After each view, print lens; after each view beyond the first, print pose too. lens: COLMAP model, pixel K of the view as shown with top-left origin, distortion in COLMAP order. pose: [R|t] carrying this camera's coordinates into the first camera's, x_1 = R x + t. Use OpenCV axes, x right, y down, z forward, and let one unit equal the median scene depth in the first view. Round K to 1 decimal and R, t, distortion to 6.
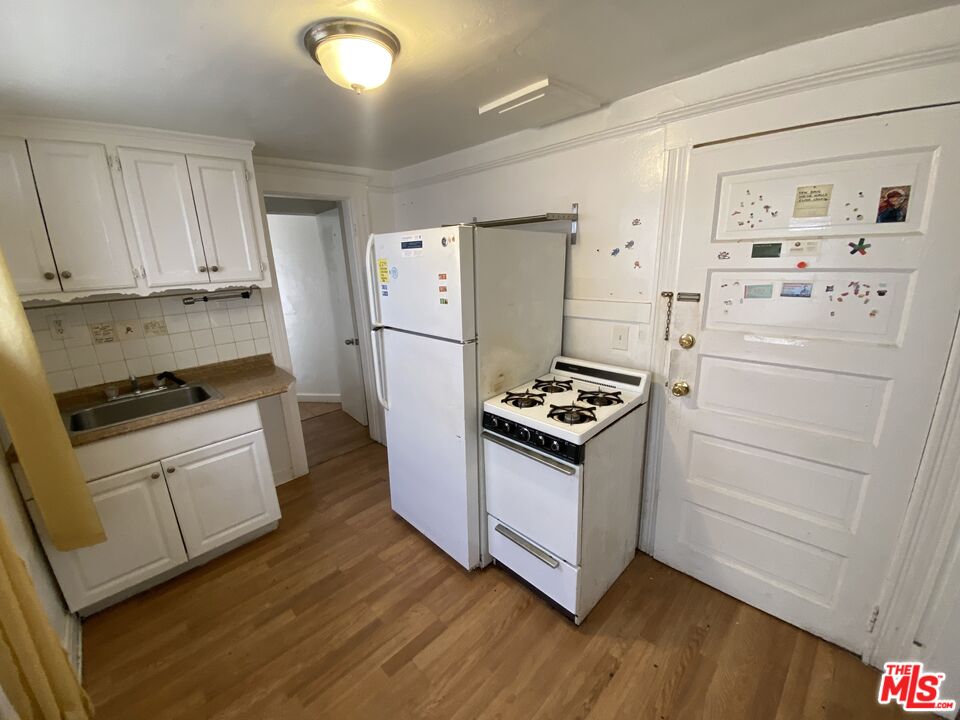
lens RADIAL K [[392.4, 0, 481.0], [0, 392.4, 358.8], [0, 0, 1]] dist [0.000390, -0.006454]
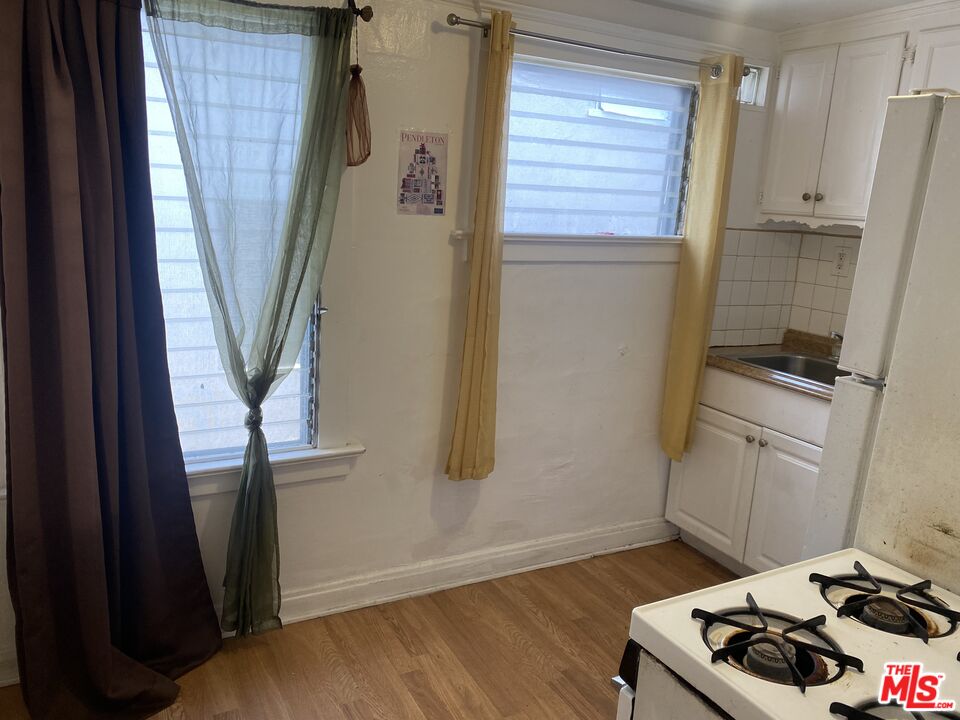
lens RADIAL K [[739.9, 0, 480.1], [0, 739.9, 357.1], [0, 0, 1]] dist [0.001326, 0.001967]
pose [[-0.294387, 0.226130, -0.928548, 0.756646], [-0.296094, 0.902214, 0.313591, -0.180891], [0.908661, 0.367254, -0.198644, 0.738470]]
